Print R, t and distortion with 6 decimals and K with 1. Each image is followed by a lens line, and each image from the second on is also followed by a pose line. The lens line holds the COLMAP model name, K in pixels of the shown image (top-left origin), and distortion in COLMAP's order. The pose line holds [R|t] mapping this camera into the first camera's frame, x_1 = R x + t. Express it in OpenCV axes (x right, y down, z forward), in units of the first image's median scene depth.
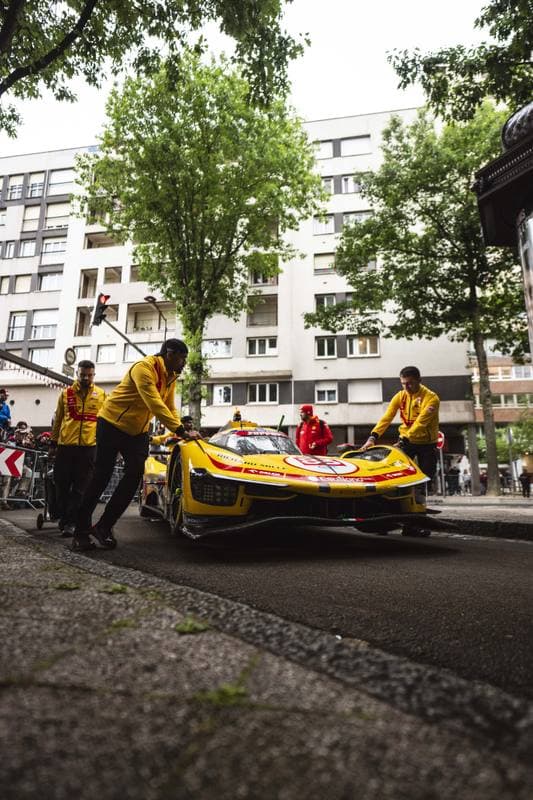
lens RADIAL K [[418.2, 0, 266.5], [0, 418.2, 400.0], [0, 0, 1]] dist [0.000311, 0.000978]
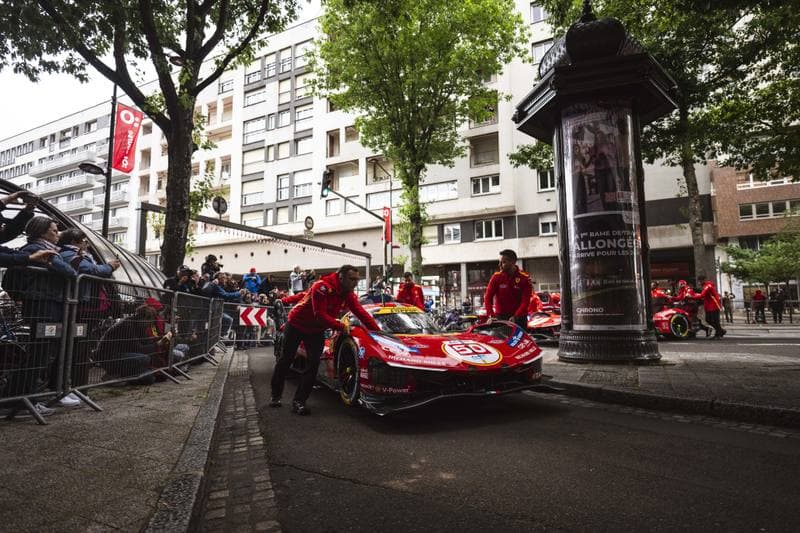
lens RADIAL K [[418.2, 0, 414.2], [0, 418.2, 263.7], [0, 0, 1]] dist [0.000311, 0.000978]
pose [[0.958239, -0.053535, -0.280911, 0.109695], [0.080404, 0.993131, 0.085008, -0.037402], [0.274431, -0.104045, 0.955961, -0.081273]]
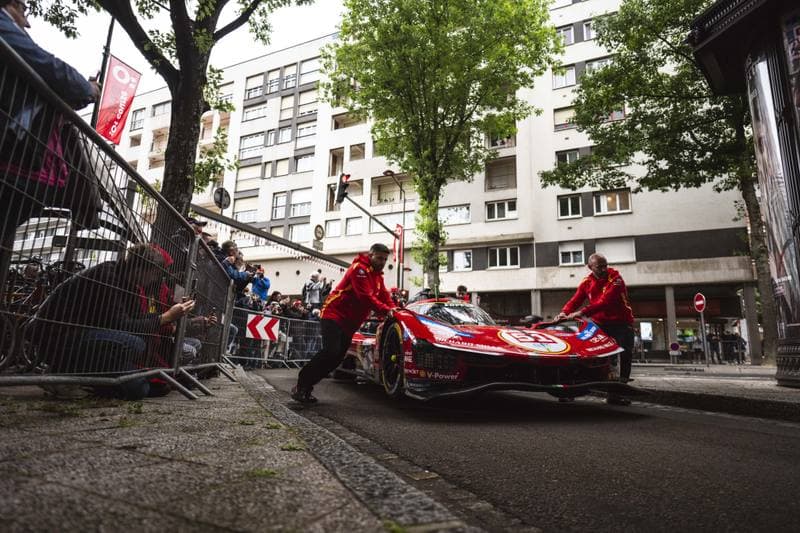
lens RADIAL K [[419.7, 0, 413.5], [0, 419.7, 270.2], [0, 0, 1]] dist [0.000466, -0.000075]
pose [[0.970613, -0.031285, -0.238605, 0.021883], [0.034999, 0.999323, 0.011344, -0.004381], [0.238089, -0.019362, 0.971050, -0.014439]]
